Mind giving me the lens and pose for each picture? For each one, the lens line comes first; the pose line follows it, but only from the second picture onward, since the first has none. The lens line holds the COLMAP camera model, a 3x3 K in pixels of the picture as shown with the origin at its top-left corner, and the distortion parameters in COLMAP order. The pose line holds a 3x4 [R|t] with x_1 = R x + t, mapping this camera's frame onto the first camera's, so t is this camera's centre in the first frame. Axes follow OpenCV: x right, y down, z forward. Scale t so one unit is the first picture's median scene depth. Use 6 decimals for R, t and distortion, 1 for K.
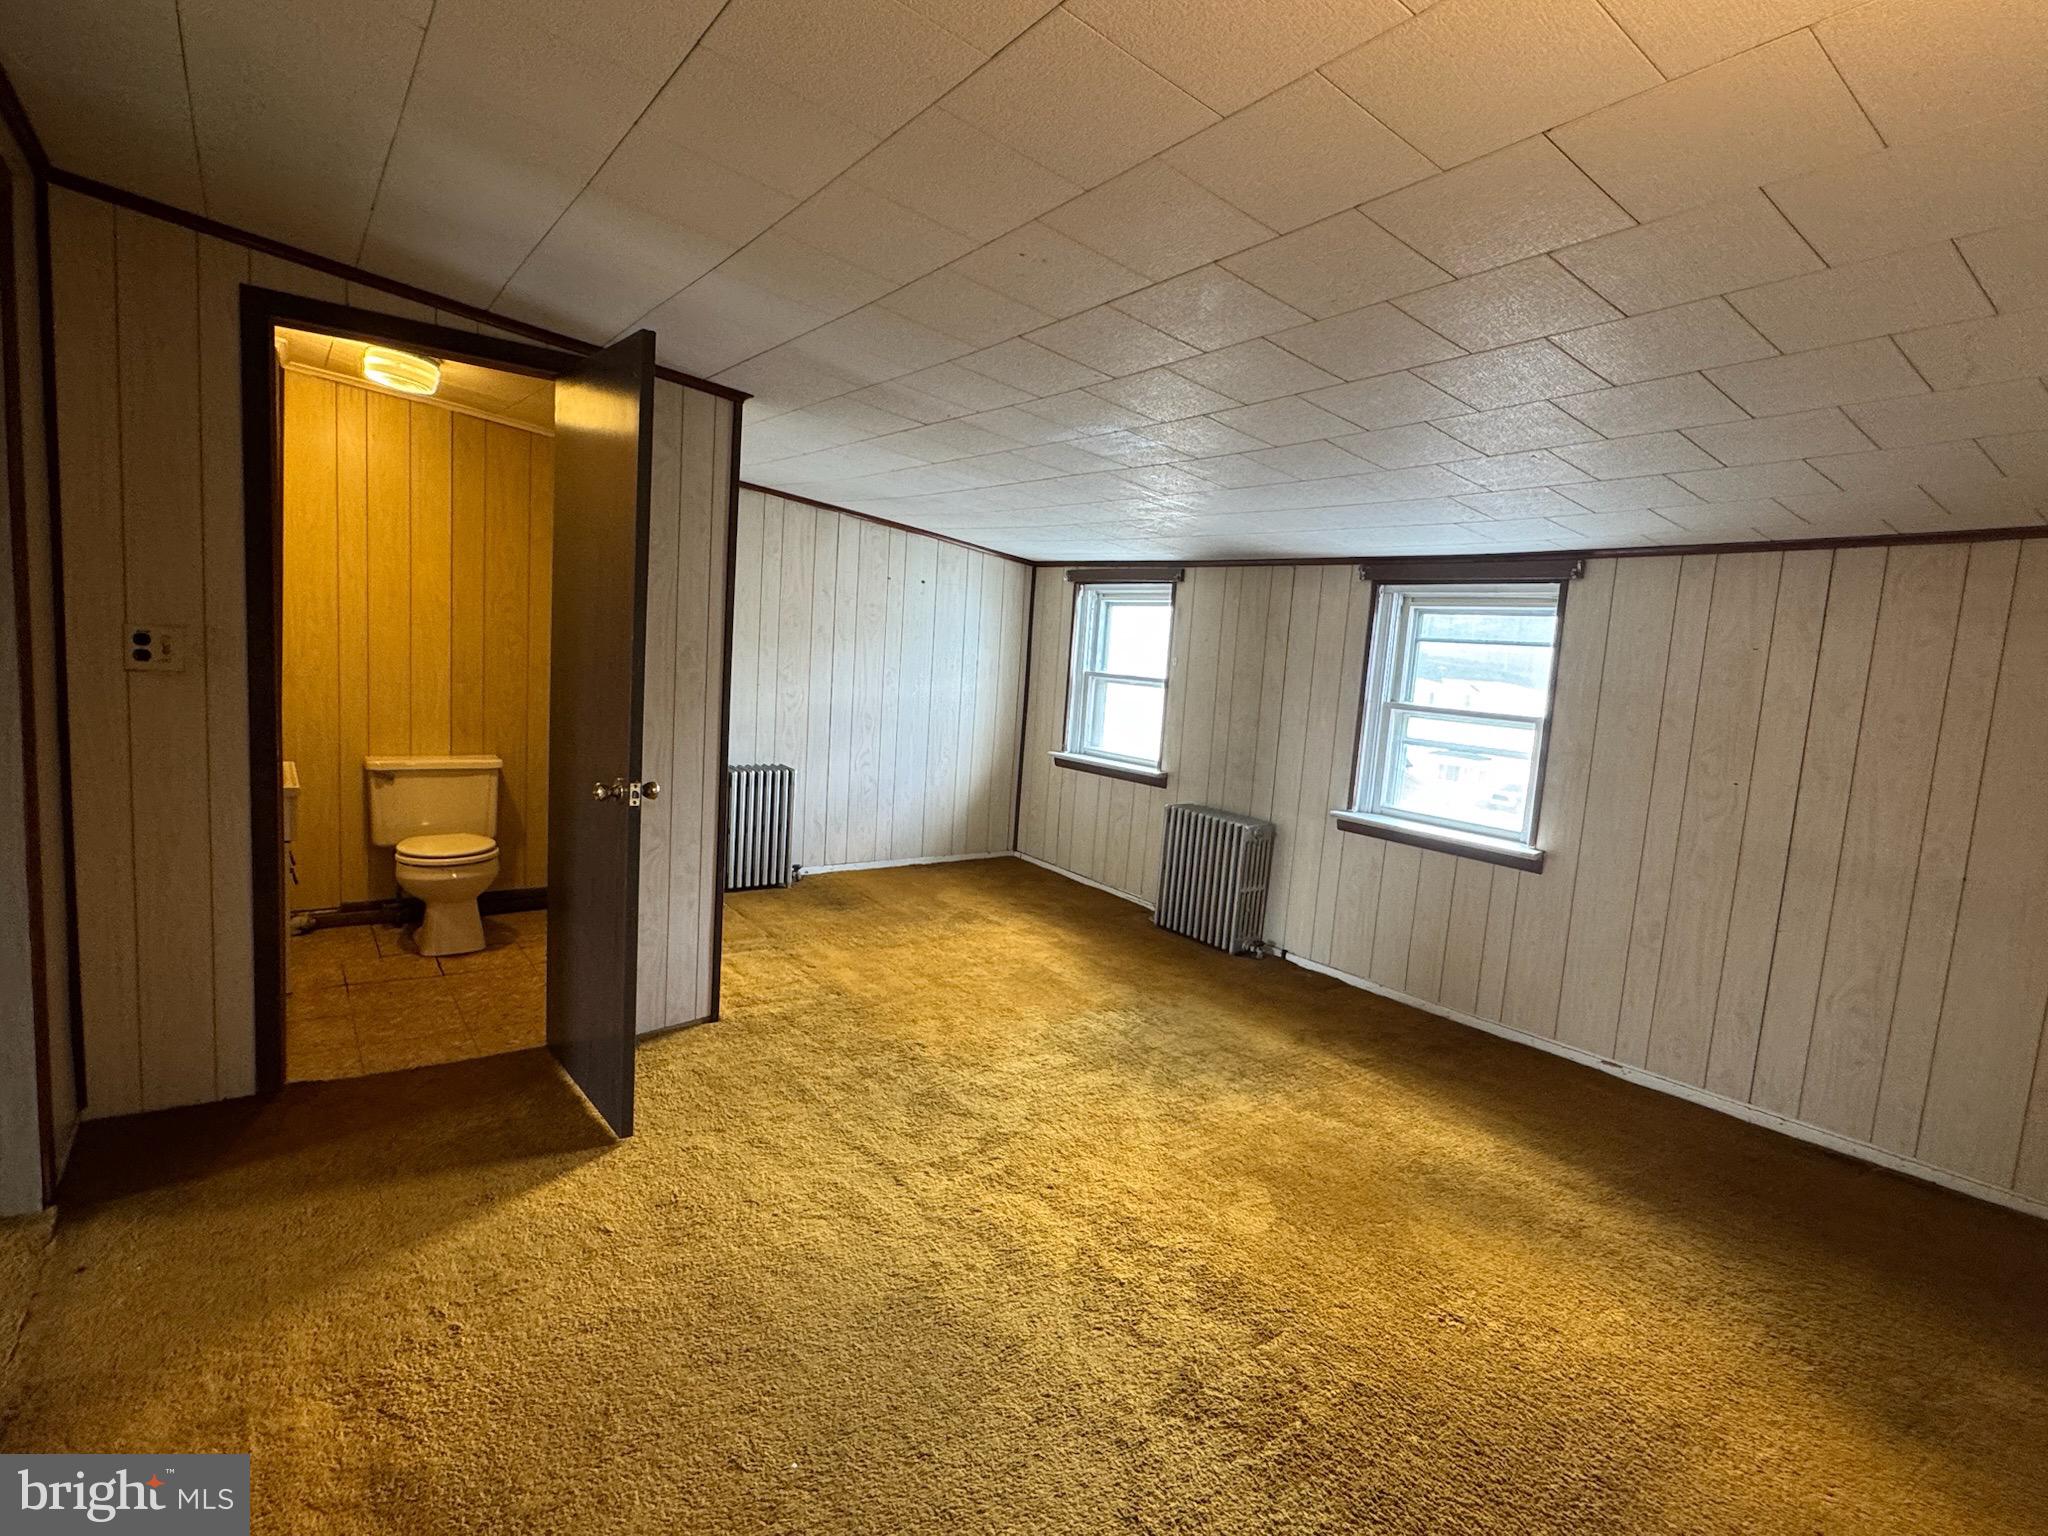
lens RADIAL K [[1030.6, 0, 1020.3], [0, 1030.6, 775.4], [0, 0, 1]] dist [-0.003514, -0.000055]
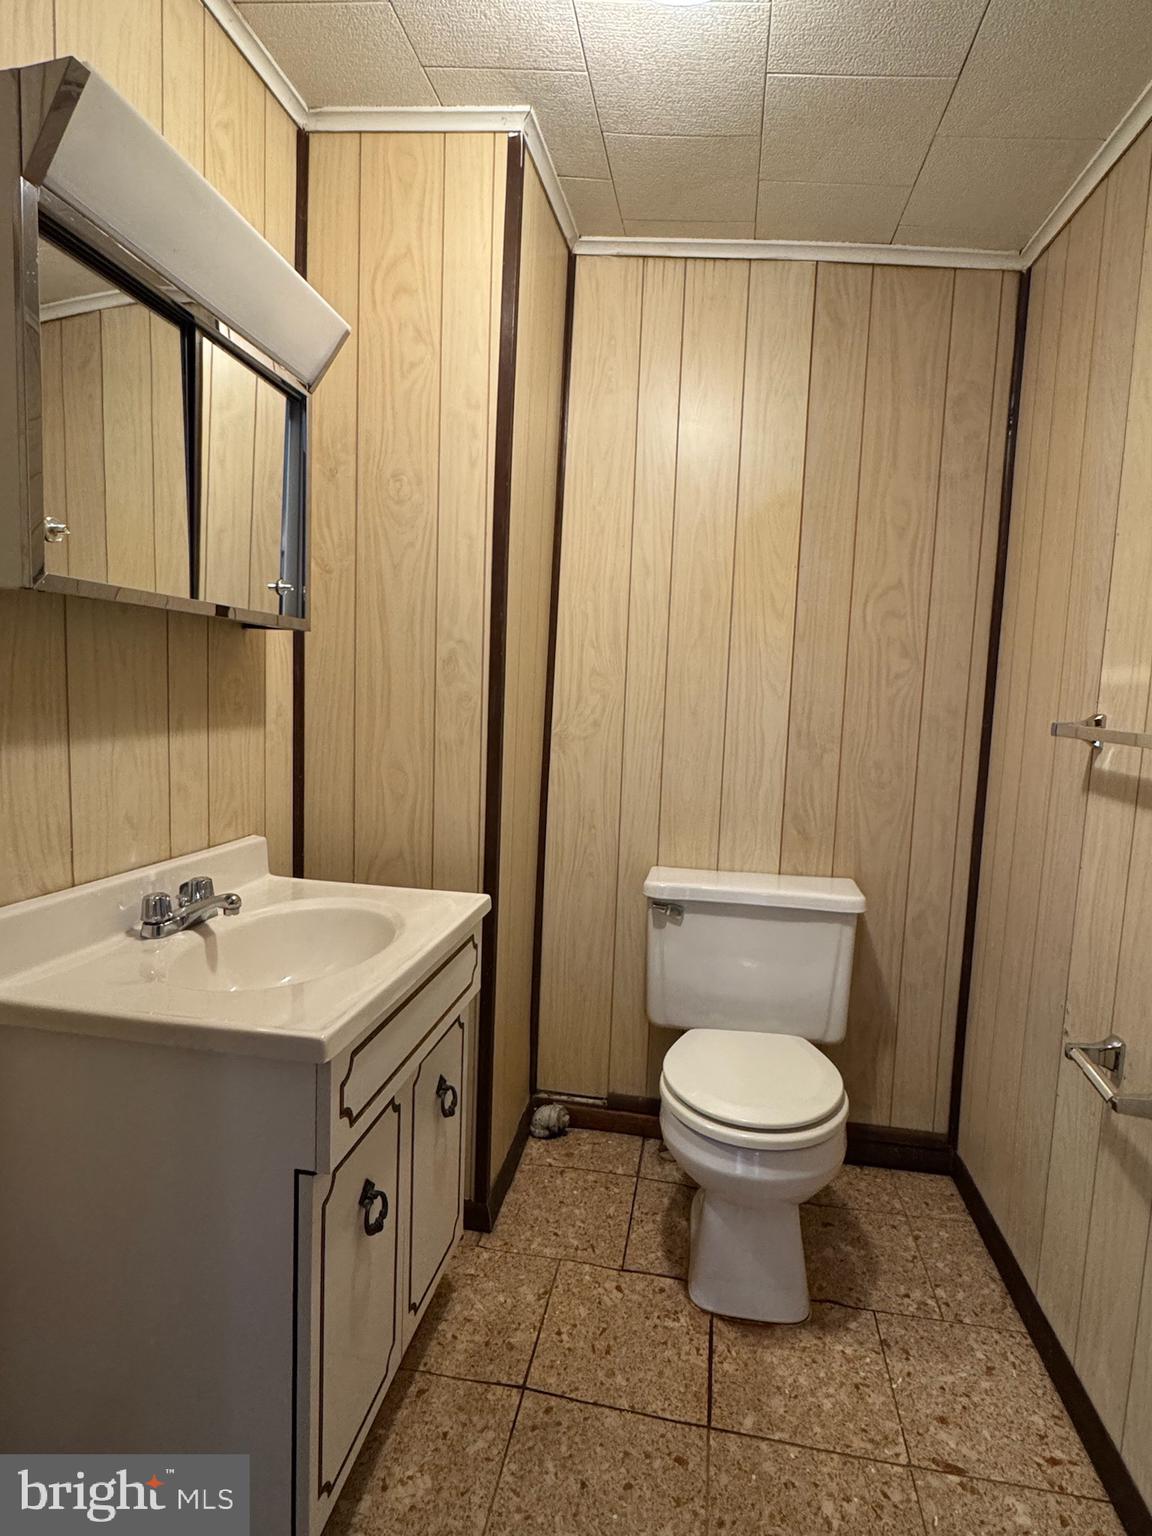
lens RADIAL K [[773.0, 0, 574.1], [0, 773.0, 761.2], [0, 0, 1]] dist [-0.003514, -0.000055]
pose [[0.688598, 0.030155, -0.724516, -0.338713], [-0.072068, 0.997034, -0.026998, -0.065663], [0.721553, 0.070805, 0.688729, 0.649183]]
